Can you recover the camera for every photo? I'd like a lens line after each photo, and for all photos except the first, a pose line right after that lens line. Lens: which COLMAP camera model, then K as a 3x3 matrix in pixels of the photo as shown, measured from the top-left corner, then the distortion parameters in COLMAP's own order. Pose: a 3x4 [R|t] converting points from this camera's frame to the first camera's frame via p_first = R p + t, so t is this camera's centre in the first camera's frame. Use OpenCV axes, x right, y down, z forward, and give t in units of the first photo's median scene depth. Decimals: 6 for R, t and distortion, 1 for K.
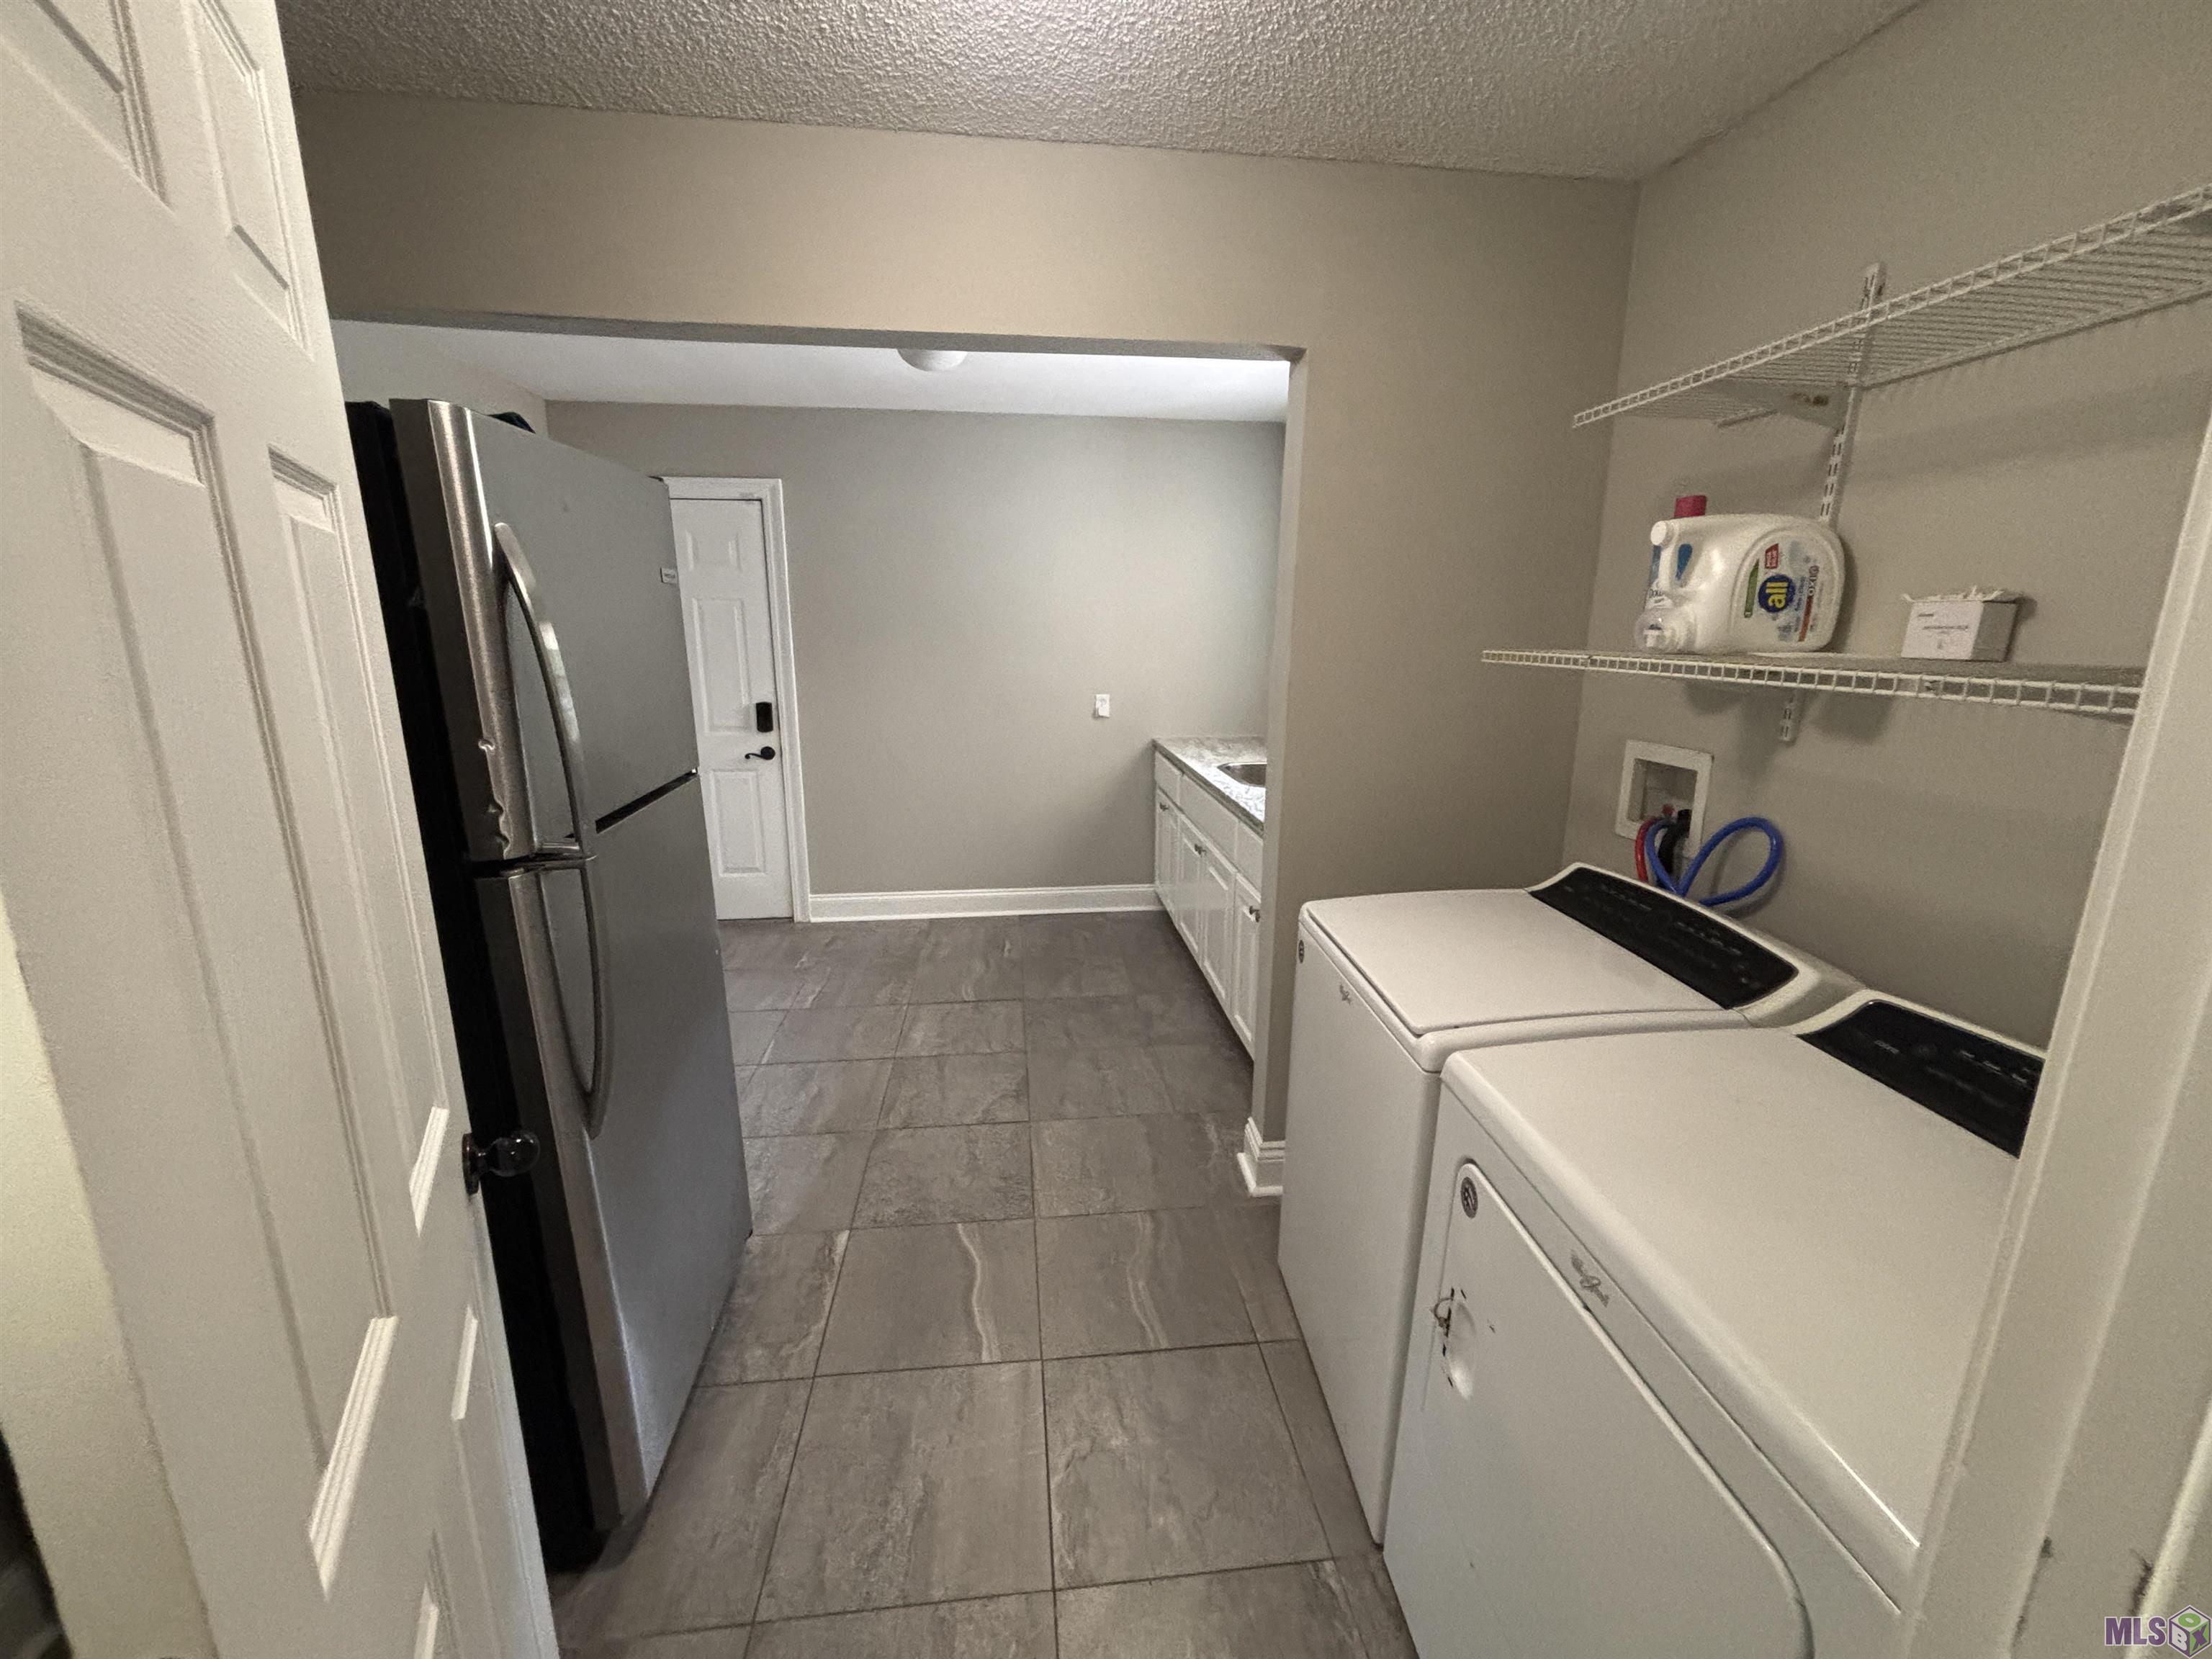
lens RADIAL K [[899.8, 0, 1106.4], [0, 899.8, 828.5], [0, 0, 1]] dist [-0.003771, 0.000134]
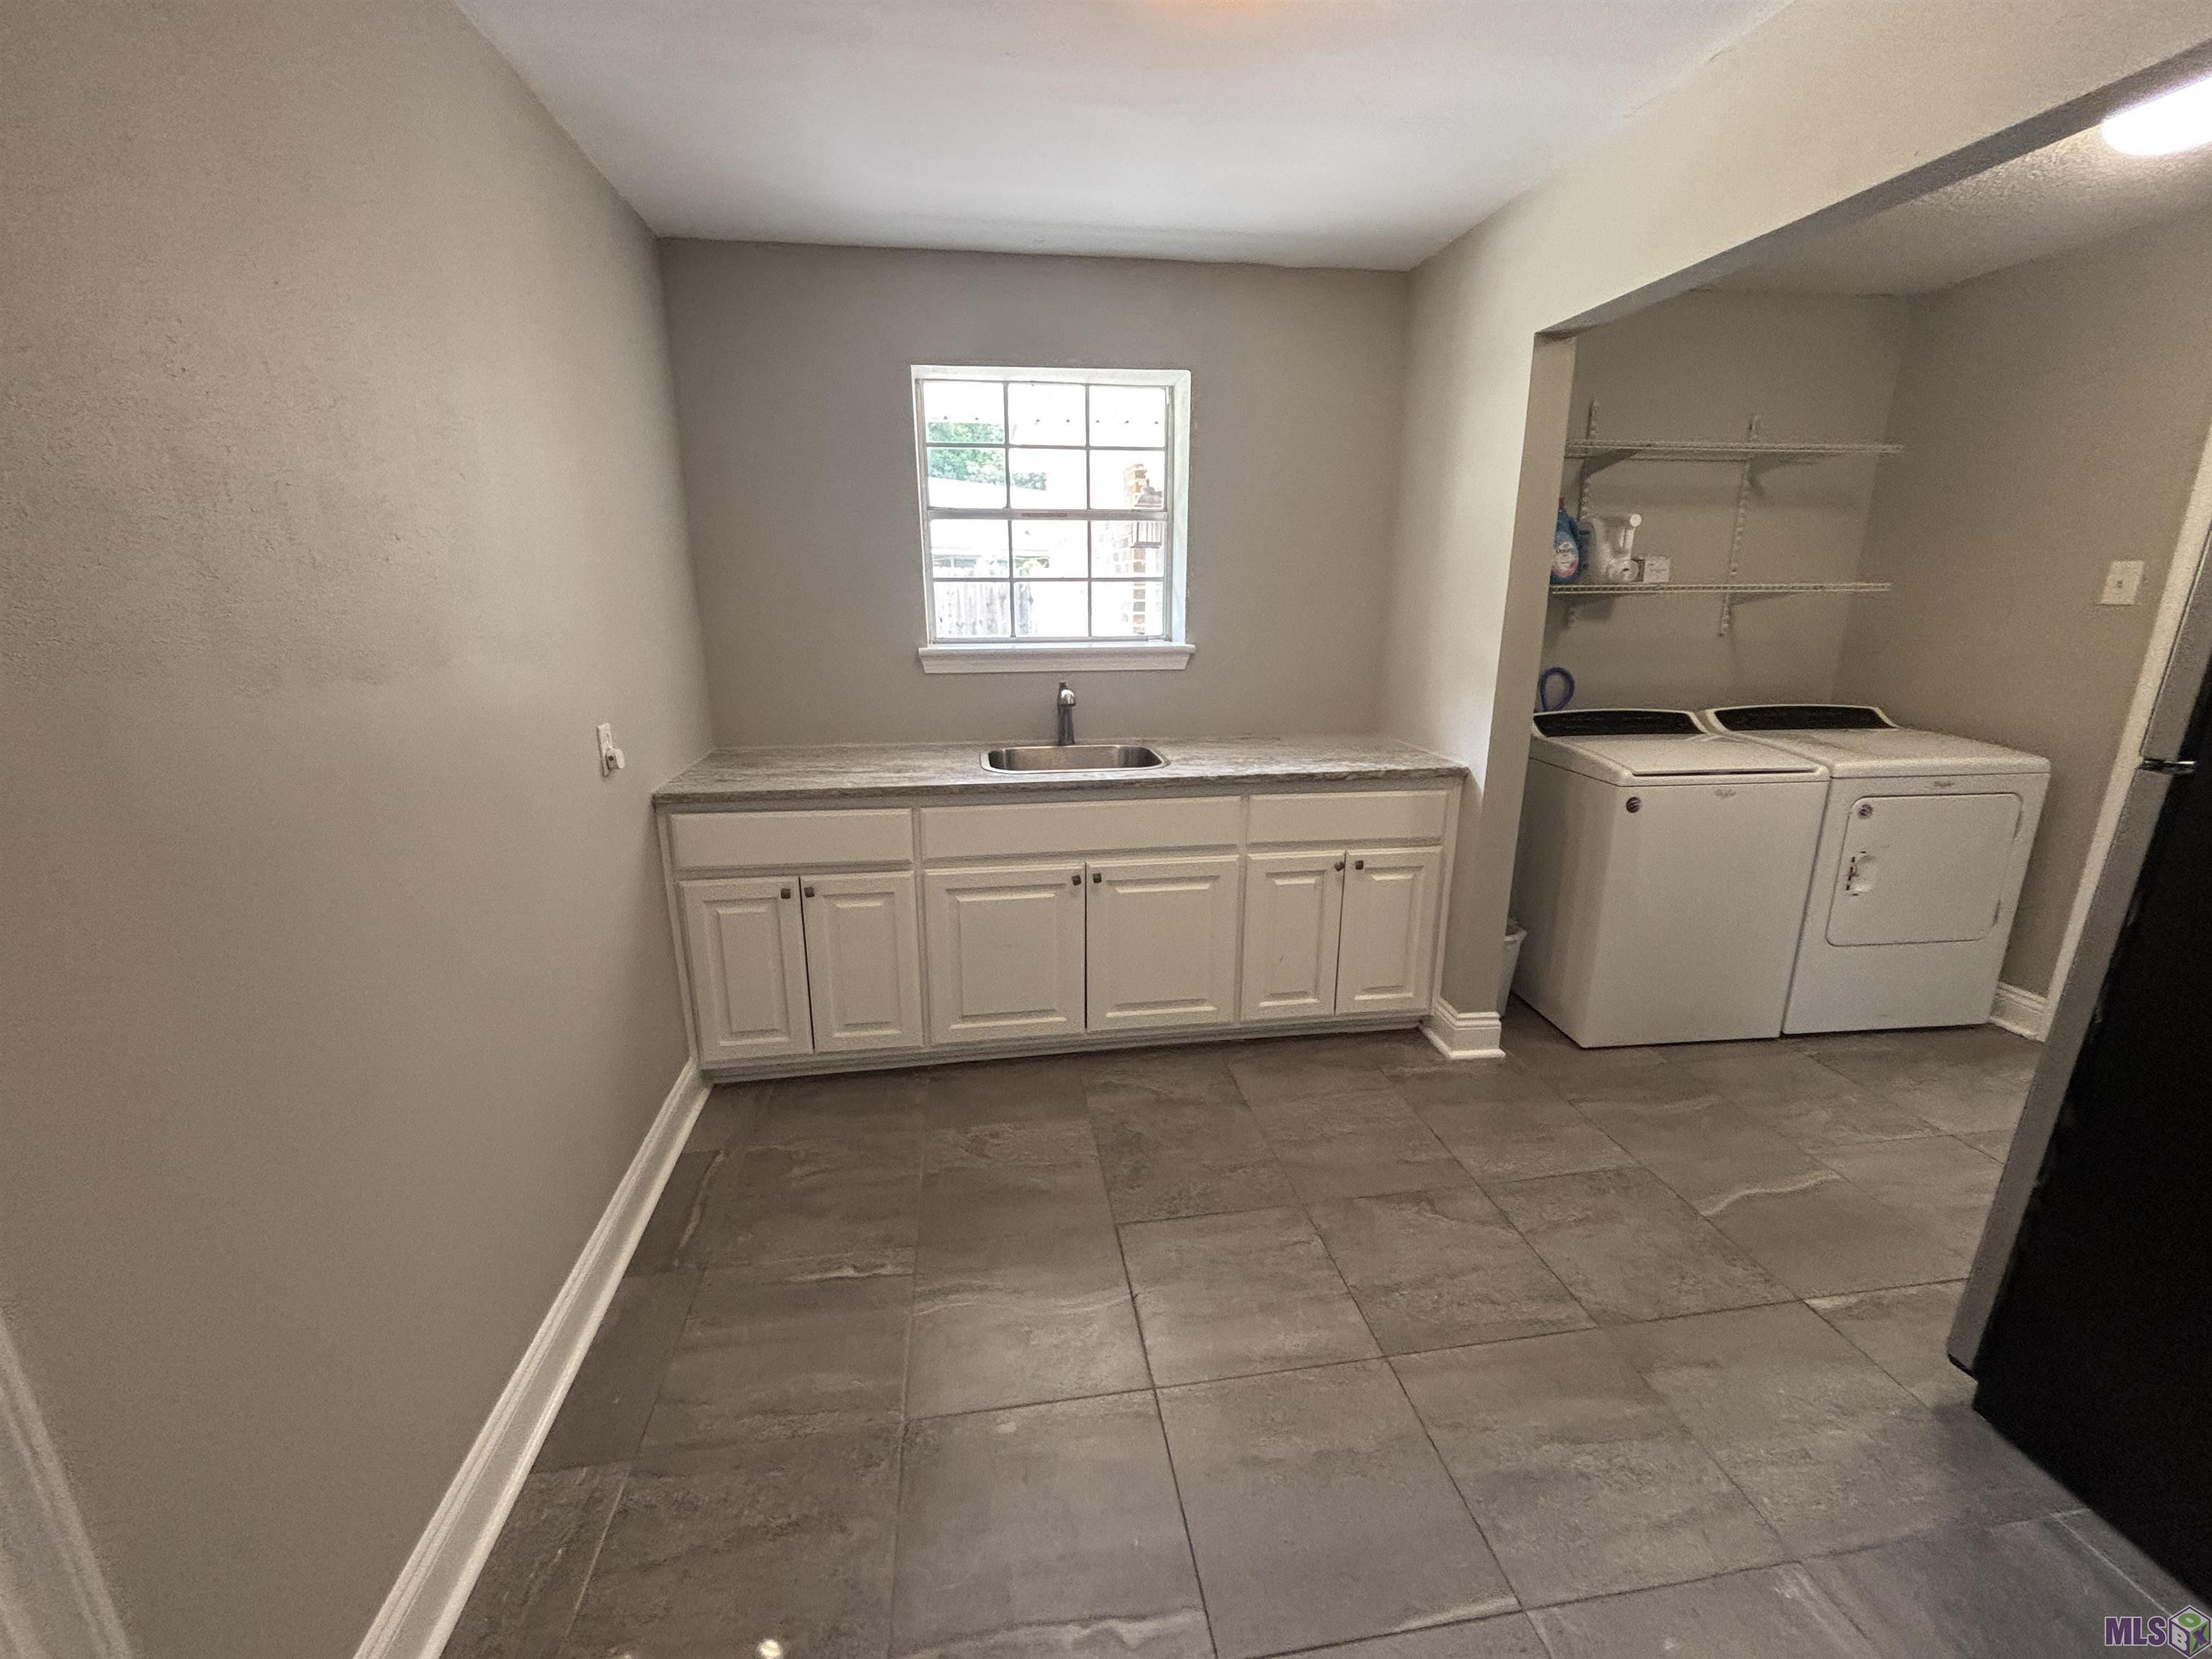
lens RADIAL K [[899.8, 0, 1099.3], [0, 899.8, 825.4], [0, 0, 1]] dist [-0.003771, 0.000134]
pose [[-0.031512, -0.257362, 0.965801, -0.814576], [0.230418, 0.938383, 0.257574, -0.282877], [-0.972581, 0.230655, 0.029730, 1.286550]]
